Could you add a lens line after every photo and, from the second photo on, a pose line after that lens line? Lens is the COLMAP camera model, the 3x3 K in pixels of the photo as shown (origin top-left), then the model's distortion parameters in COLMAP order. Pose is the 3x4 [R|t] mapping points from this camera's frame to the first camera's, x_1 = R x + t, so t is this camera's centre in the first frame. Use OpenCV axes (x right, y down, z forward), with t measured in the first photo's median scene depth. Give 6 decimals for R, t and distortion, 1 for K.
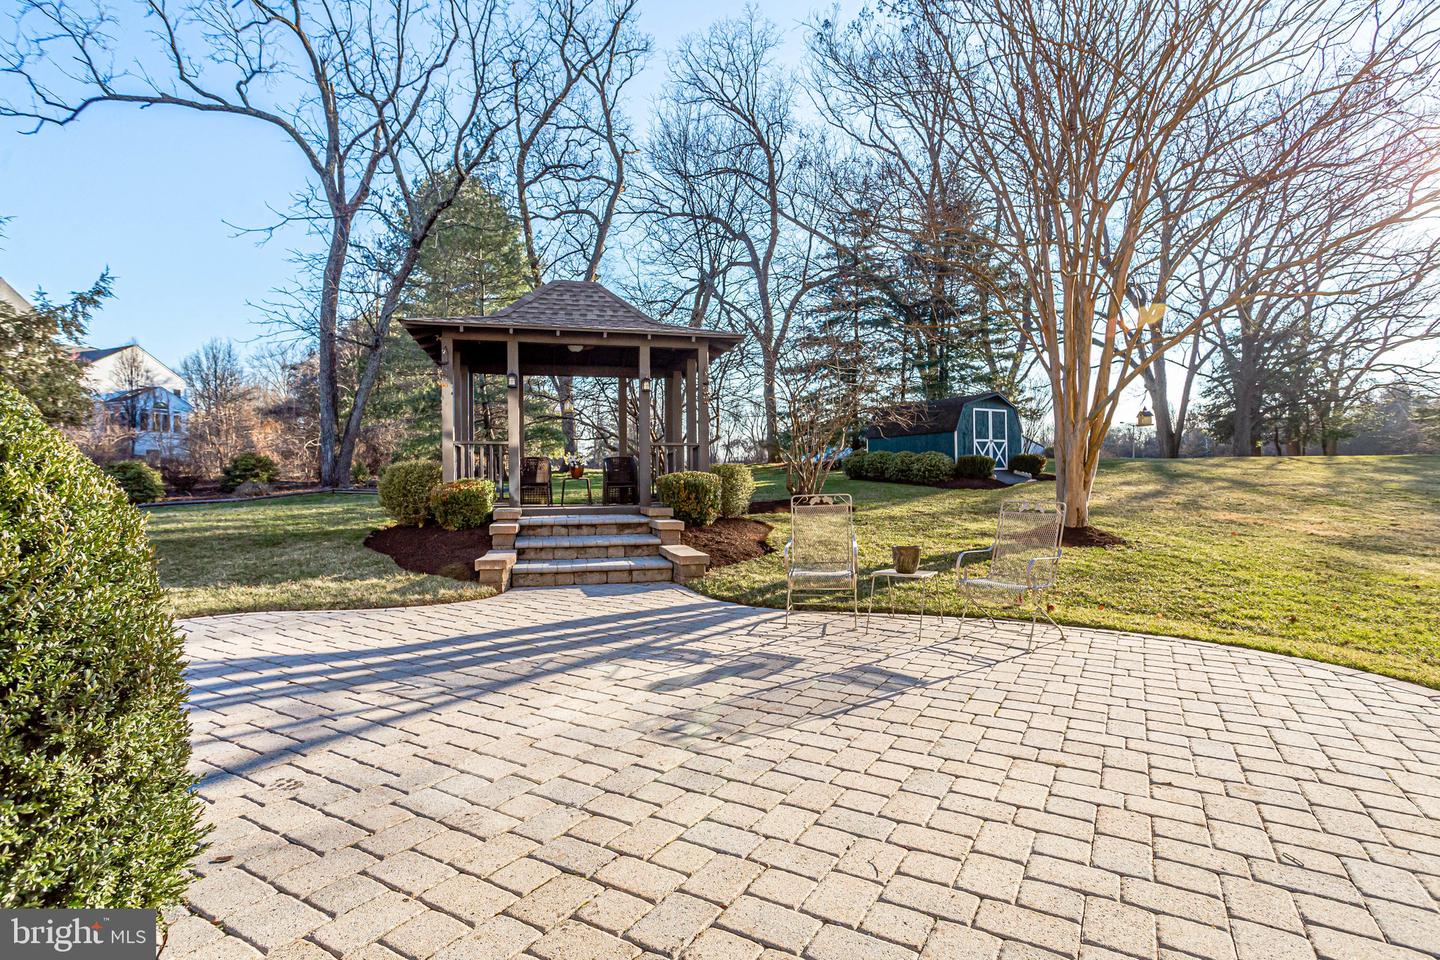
lens RADIAL K [[715.3, 0, 720.0], [0, 715.3, 480.0], [0, 0, 1]] dist [0.029482, 0.000331]
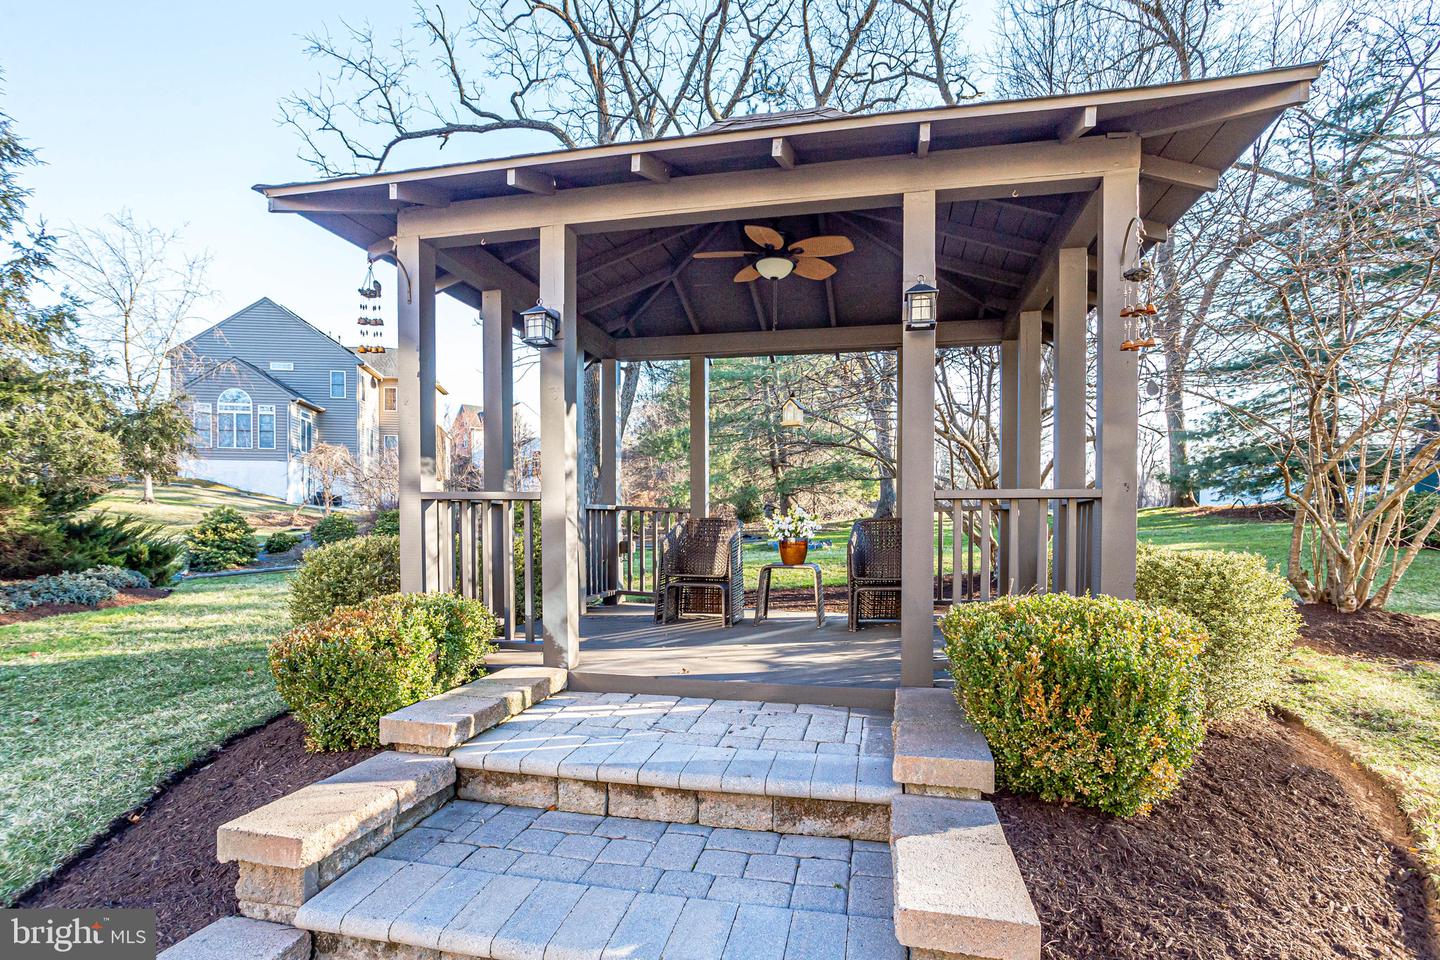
lens RADIAL K [[701.2, 0, 724.7], [0, 701.2, 527.3], [0, 0, 1]] dist [-0.002057, -0.000348]
pose [[0.890249, 0.013580, -0.455272, -0.018359], [-0.006973, 0.999845, 0.016188, -0.019628], [0.455422, -0.011236, 0.890205, 0.338016]]
